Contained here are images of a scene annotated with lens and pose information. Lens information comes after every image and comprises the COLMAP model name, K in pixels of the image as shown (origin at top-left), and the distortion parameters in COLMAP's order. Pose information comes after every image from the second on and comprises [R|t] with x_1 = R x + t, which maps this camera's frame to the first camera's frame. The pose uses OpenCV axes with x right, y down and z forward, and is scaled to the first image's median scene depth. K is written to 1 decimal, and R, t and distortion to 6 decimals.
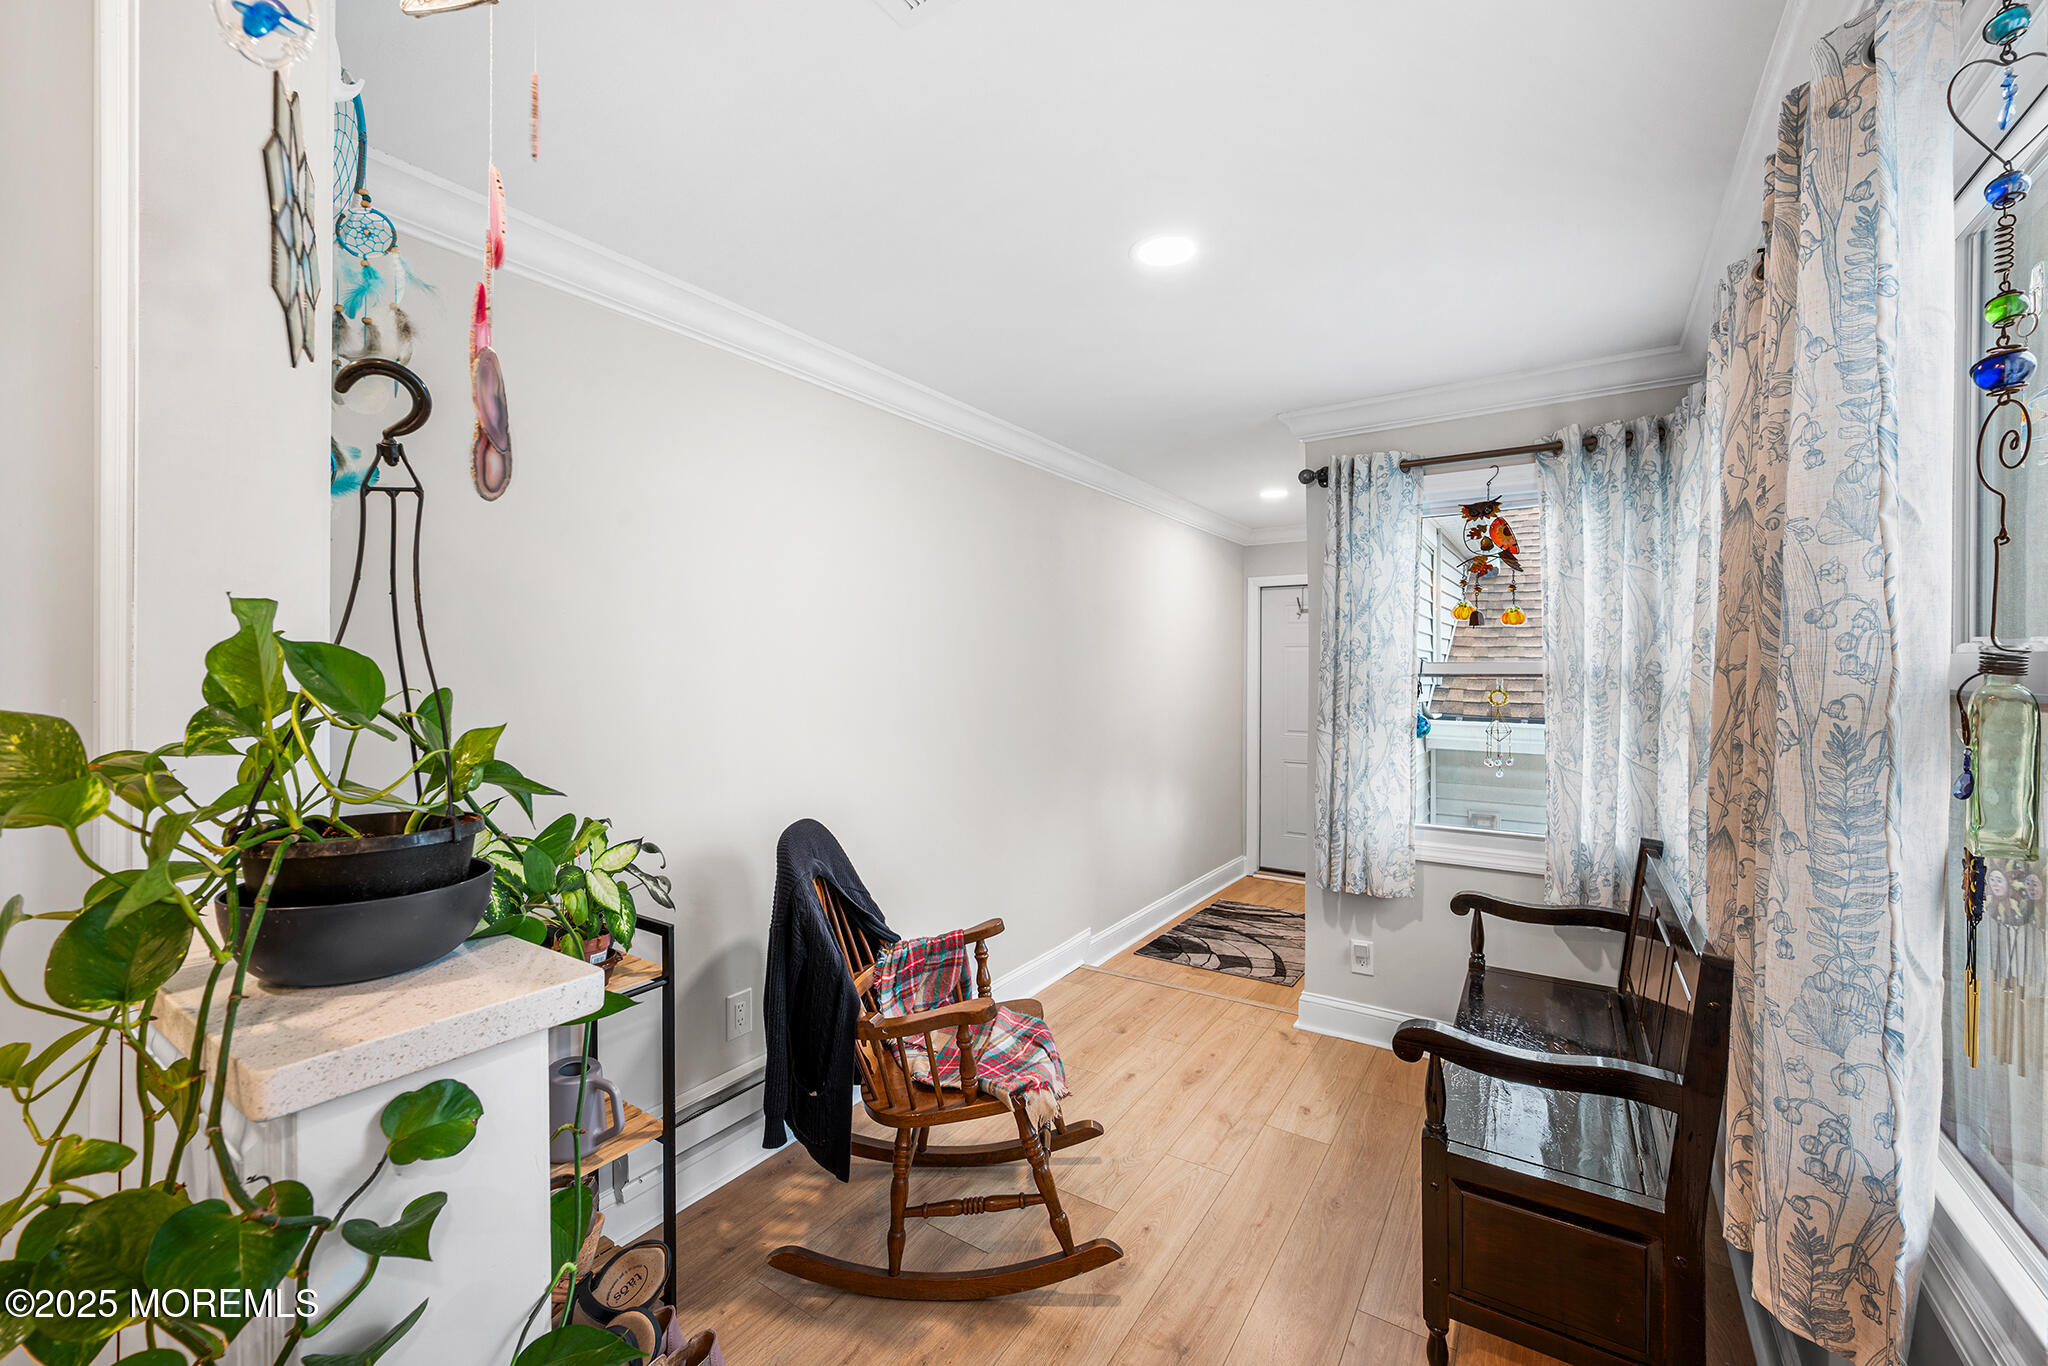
lens RADIAL K [[827.0, 0, 1027.4], [0, 827.0, 673.4], [0, 0, 1]] dist [0.006719, -0.000904]
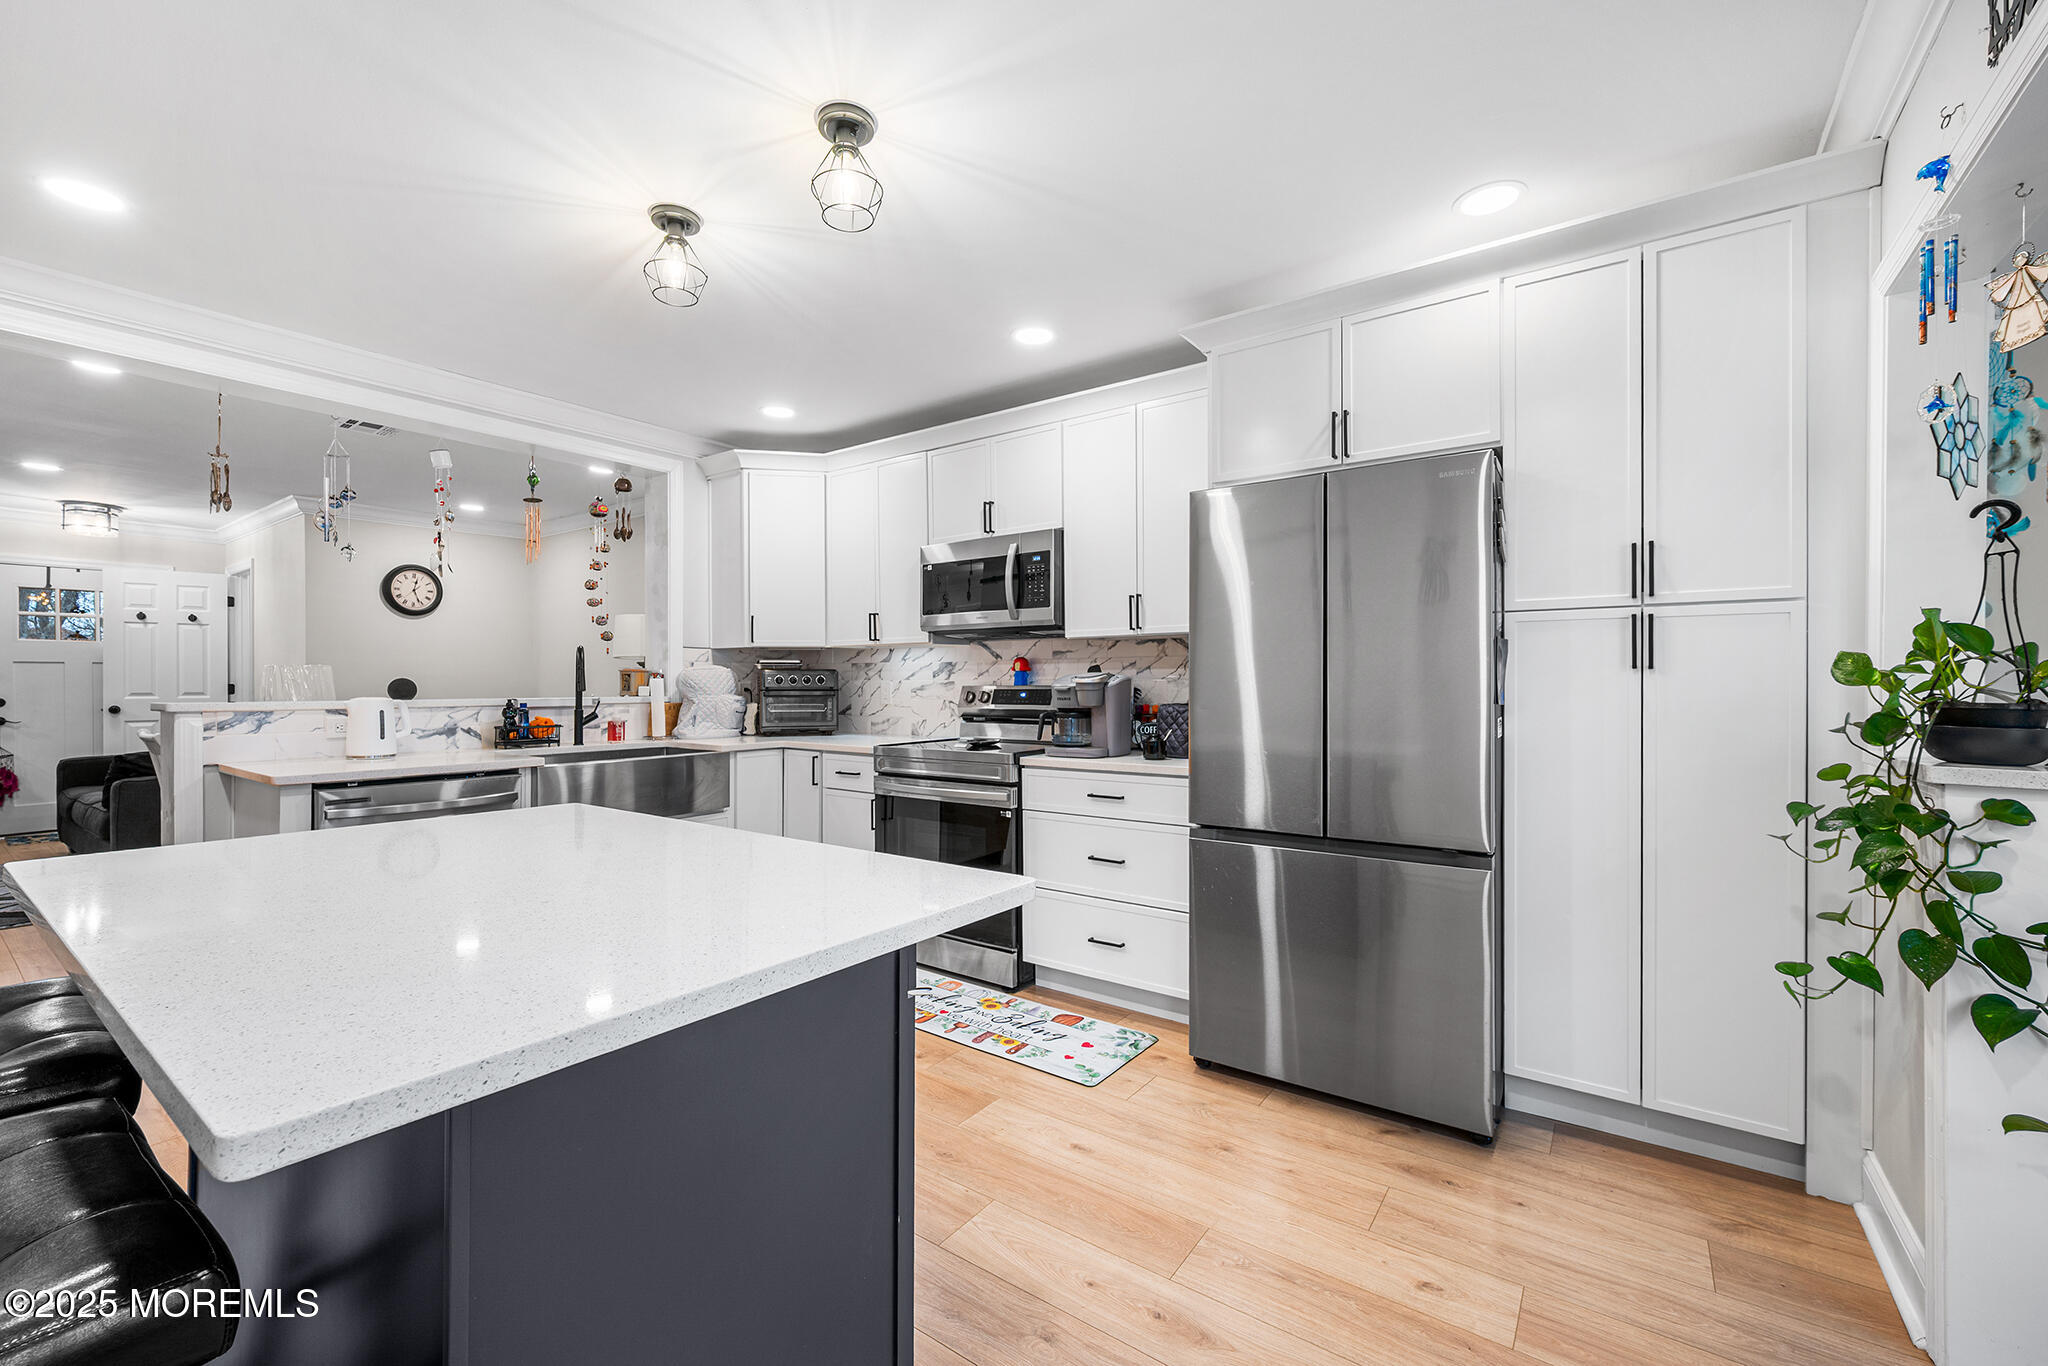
lens RADIAL K [[827.0, 0, 1038.7], [0, 827.0, 695.0], [0, 0, 1]] dist [0.006719, -0.000904]
pose [[-0.021993, 0.002610, -0.999755, 1.574966], [-0.002082, 0.999994, 0.002657, 0.162055], [0.999756, 0.002140, -0.021987, -1.577814]]
